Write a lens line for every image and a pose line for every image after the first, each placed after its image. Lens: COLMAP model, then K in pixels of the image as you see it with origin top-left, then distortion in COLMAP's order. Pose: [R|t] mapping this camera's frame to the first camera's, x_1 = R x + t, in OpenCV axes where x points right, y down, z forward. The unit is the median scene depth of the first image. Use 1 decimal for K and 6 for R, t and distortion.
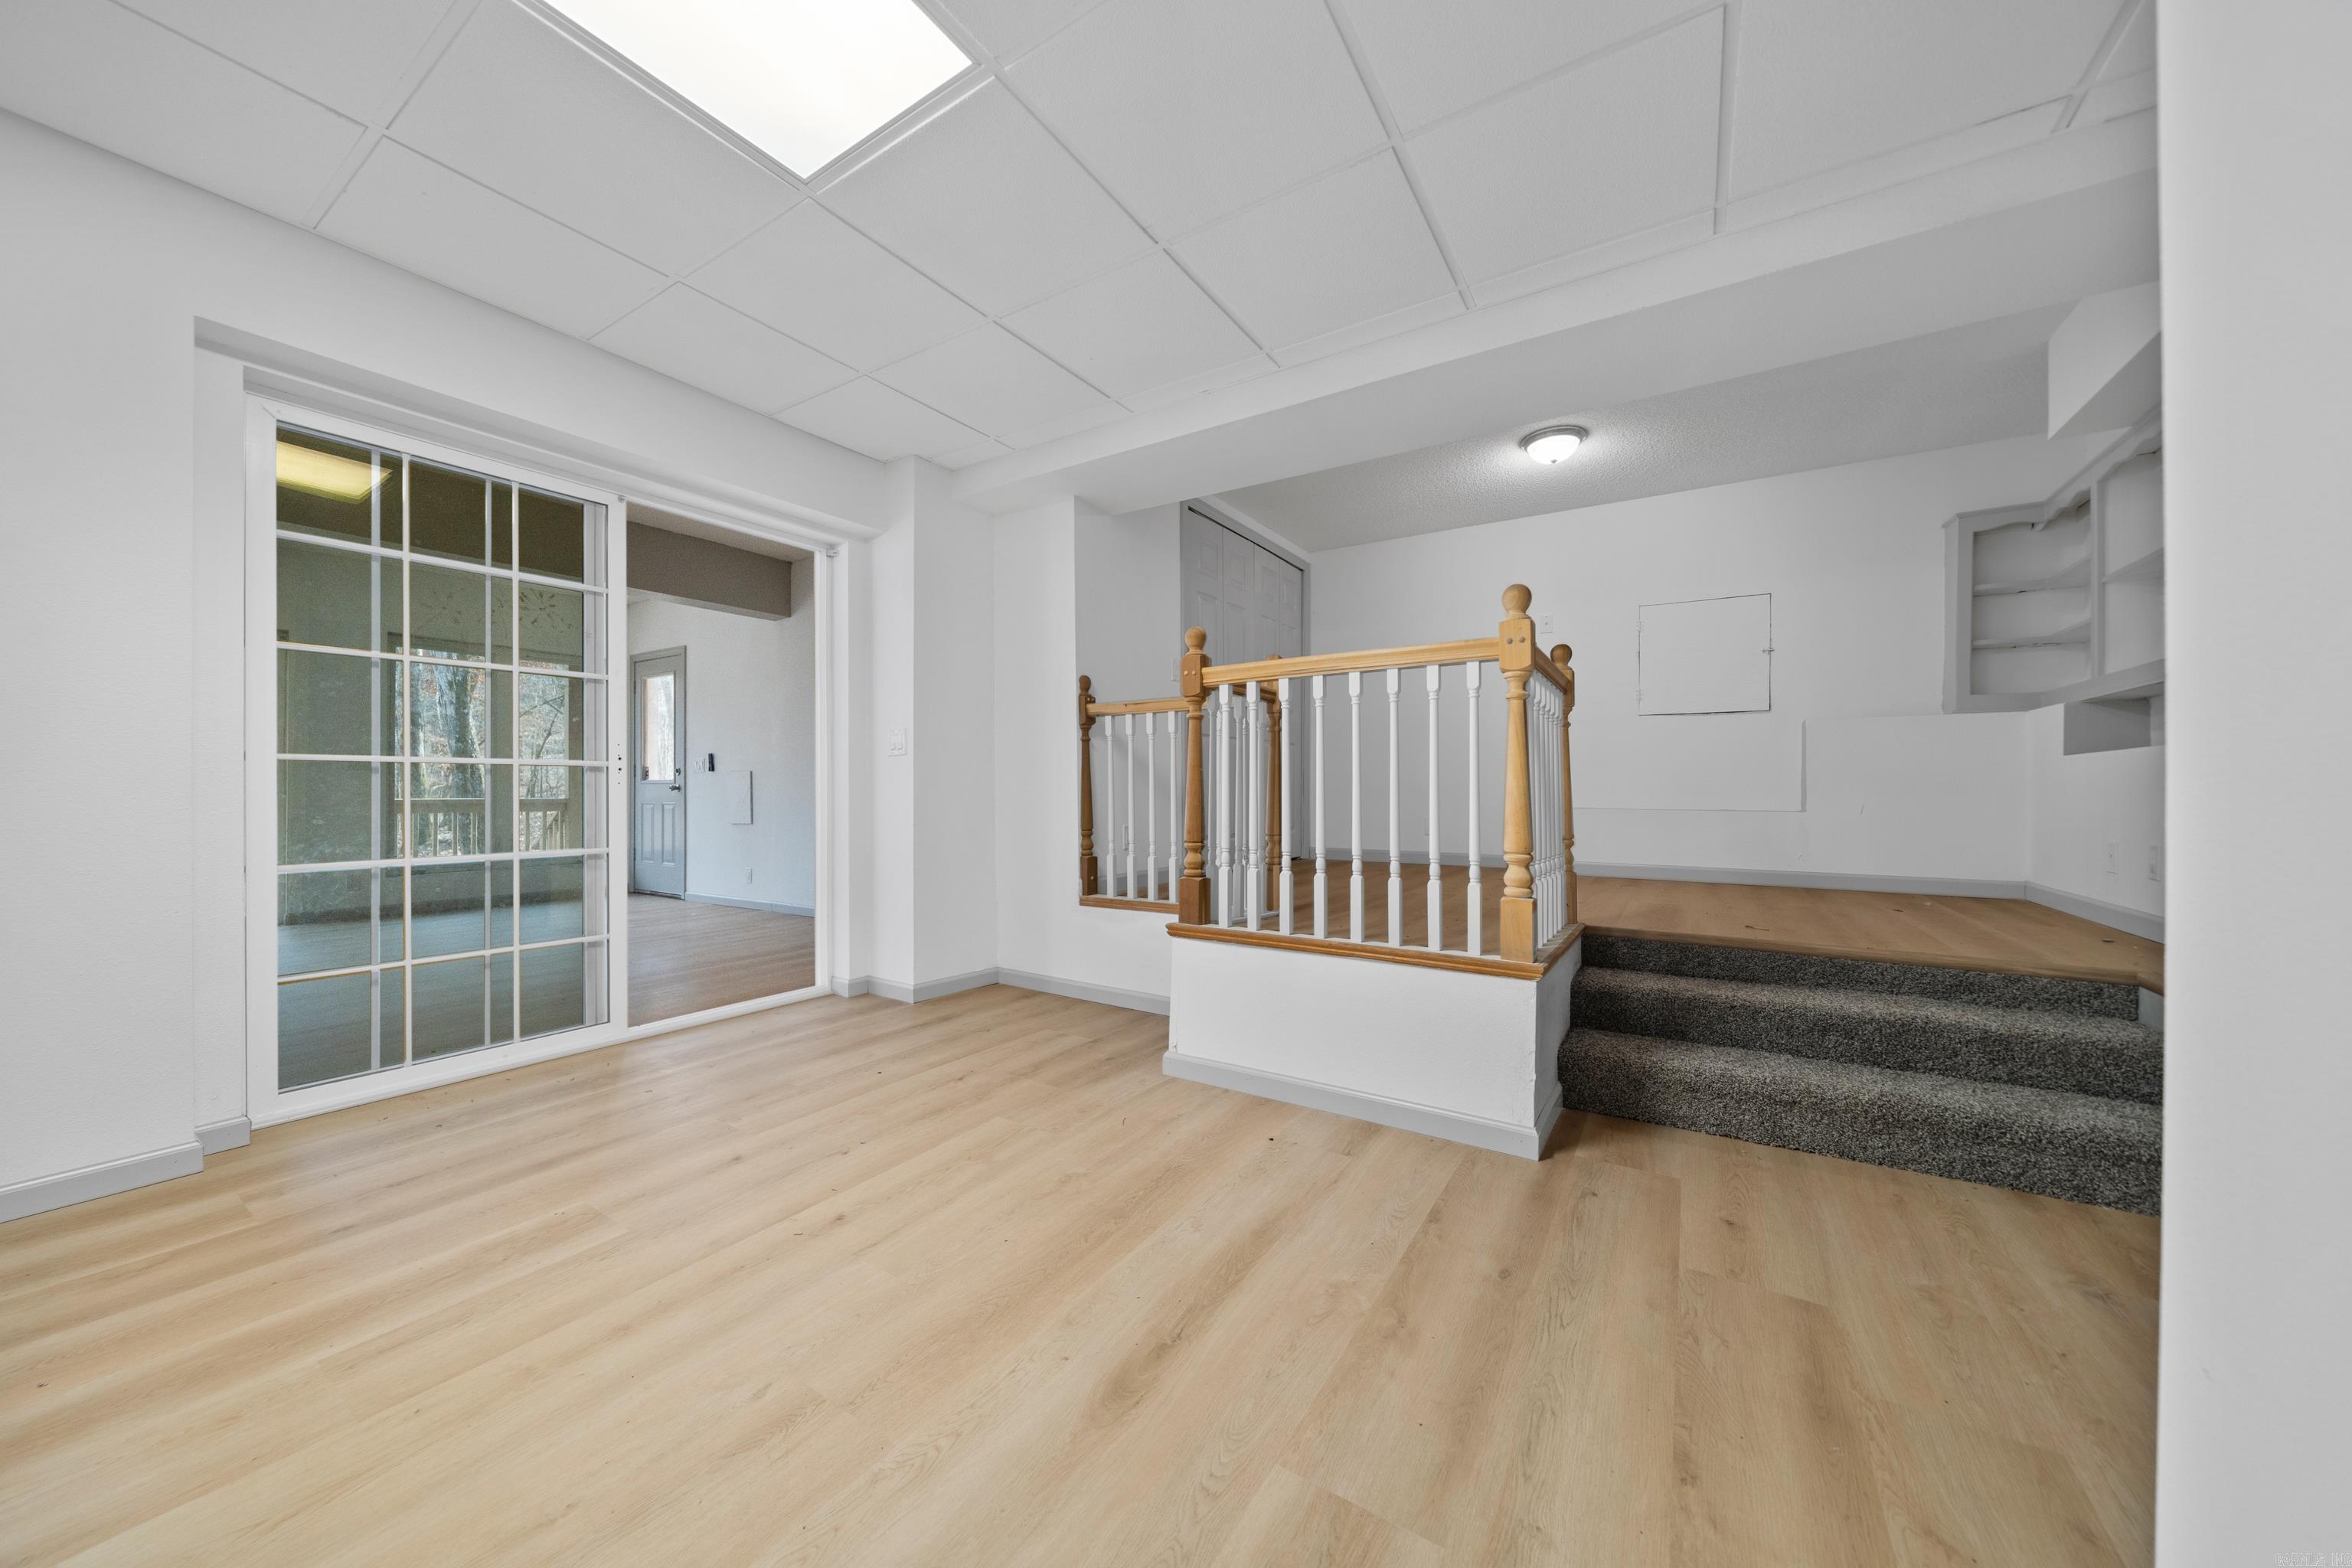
lens RADIAL K [[807.1, 0, 1180.5], [0, 807.1, 789.8], [0, 0, 1]] dist [-0.002964, 0.000031]
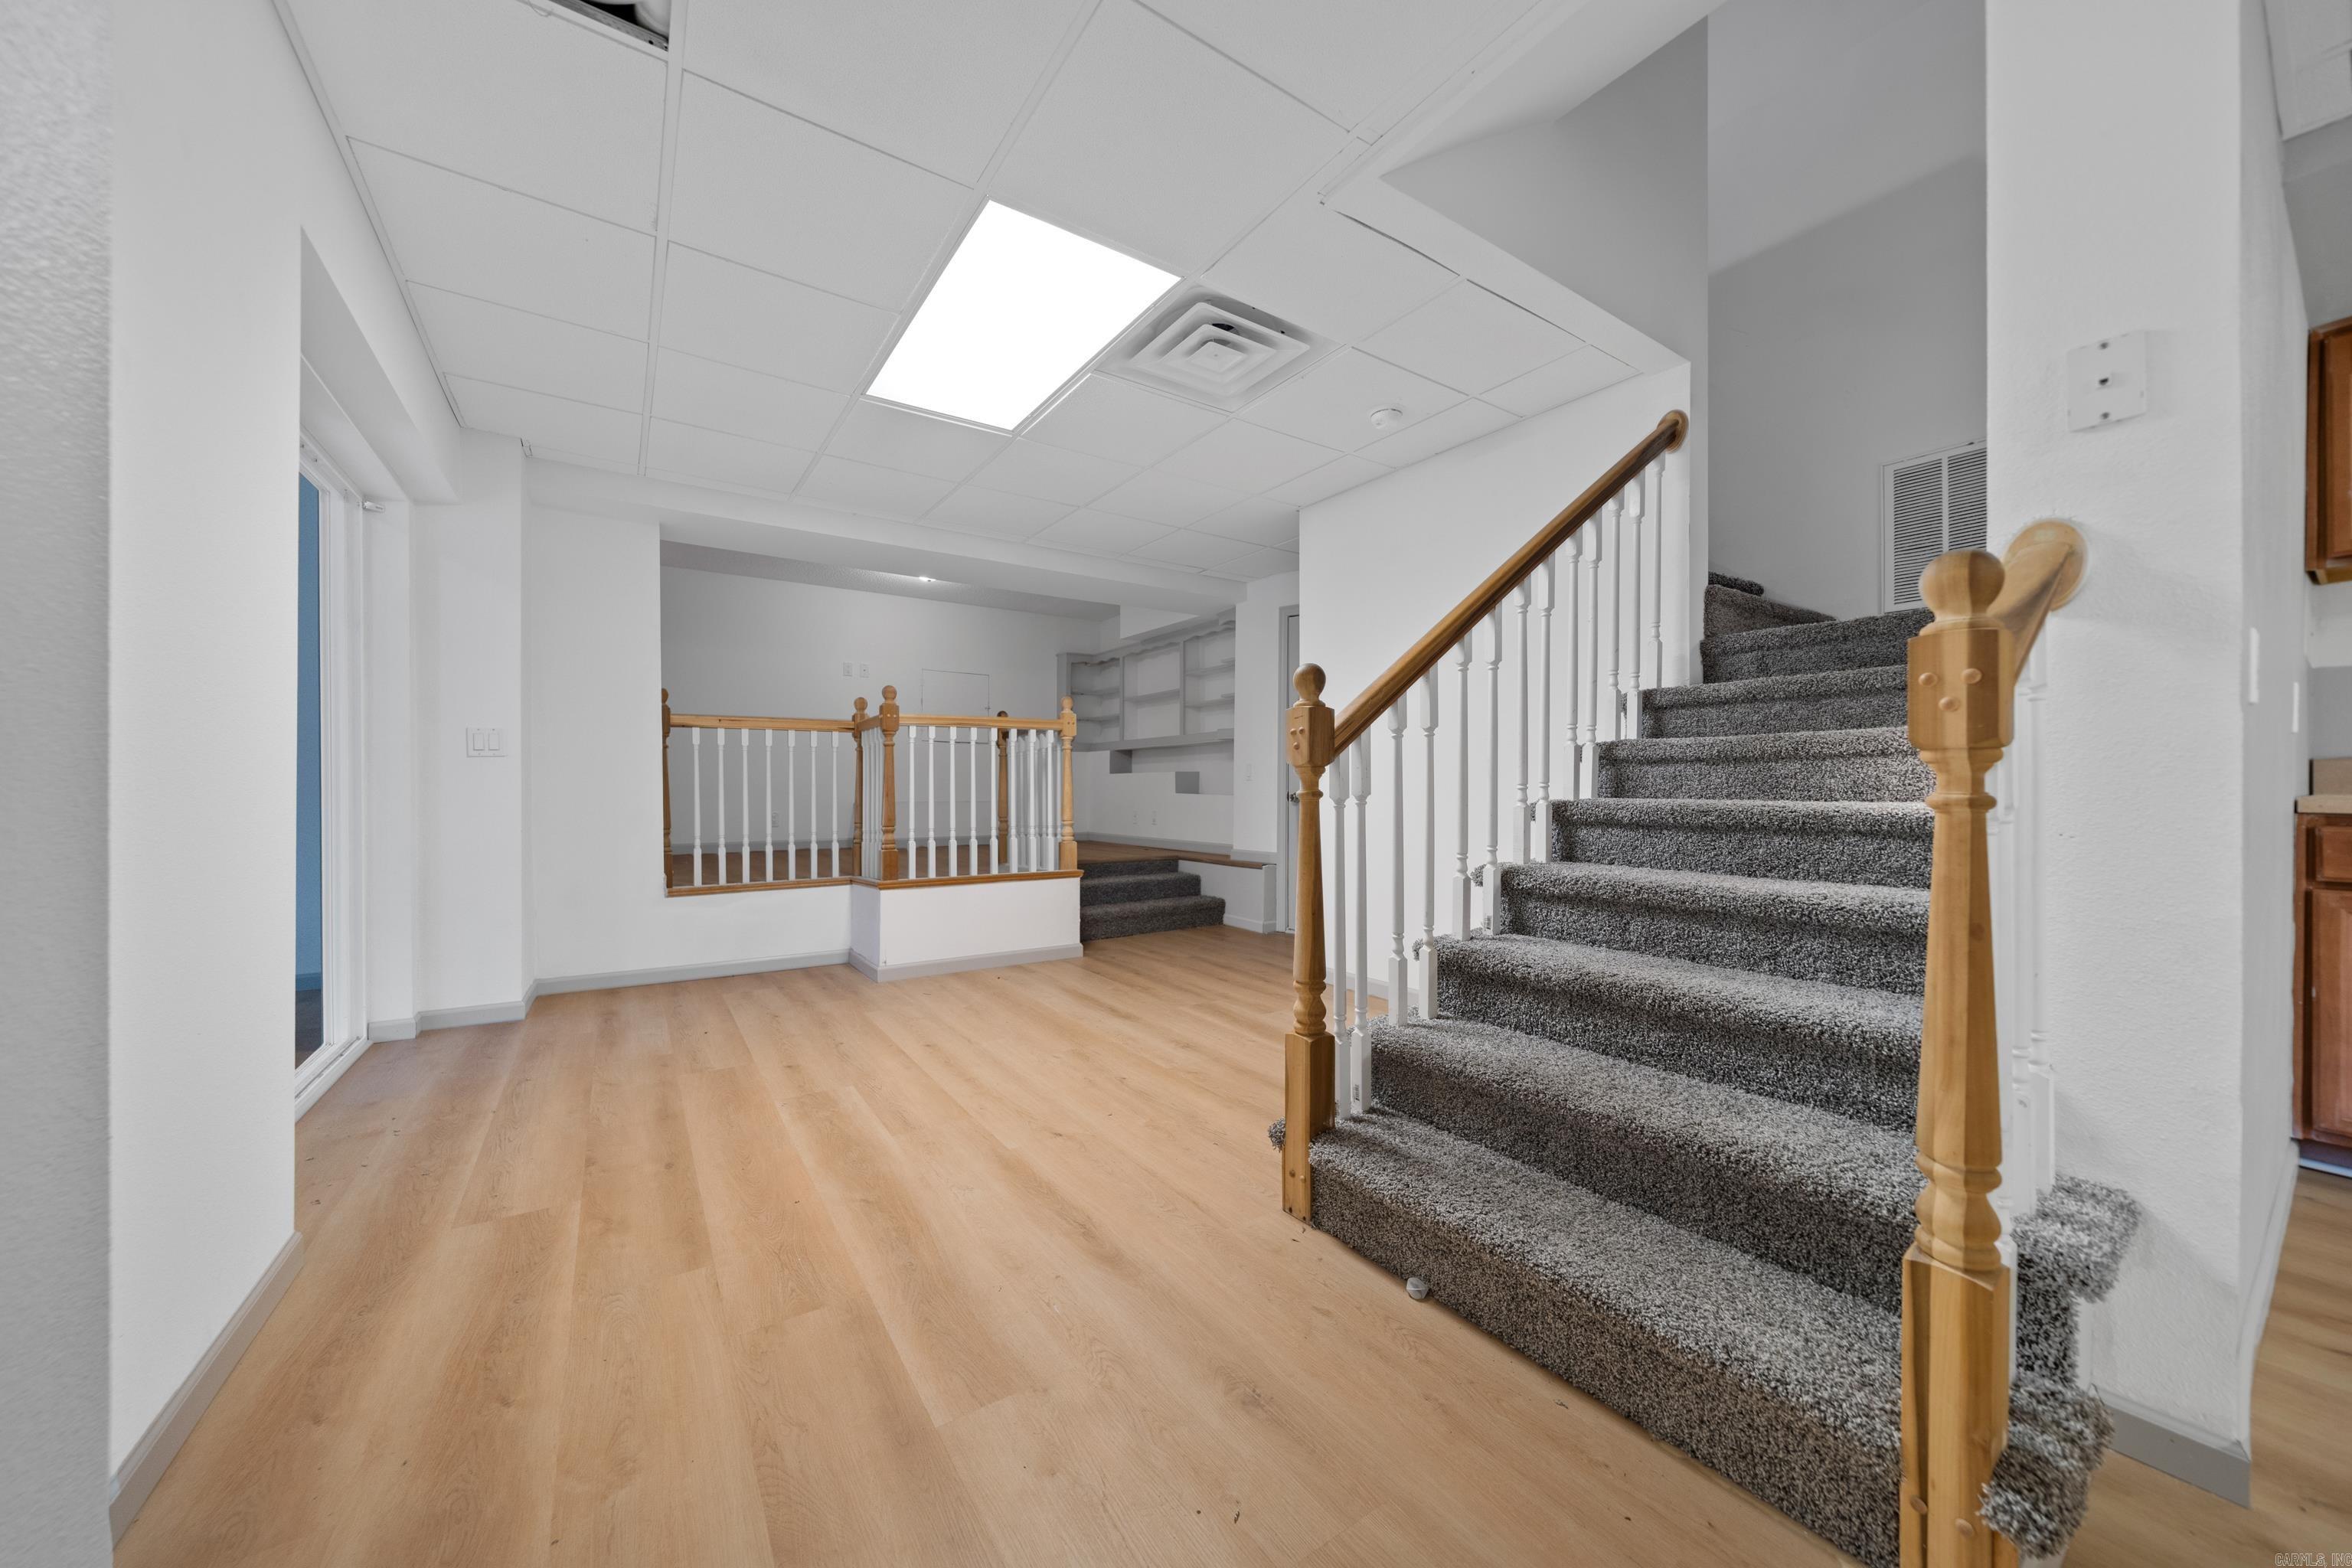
lens RADIAL K [[807.1, 0, 1159.1], [0, 807.1, 781.9], [0, 0, 1]] dist [-0.002964, 0.000031]
pose [[0.421657, 0.002083, 0.906753, -1.441251], [0.000523, 0.999997, -0.002541, -0.023426], [-0.906755, 0.001546, 0.421654, -0.145668]]
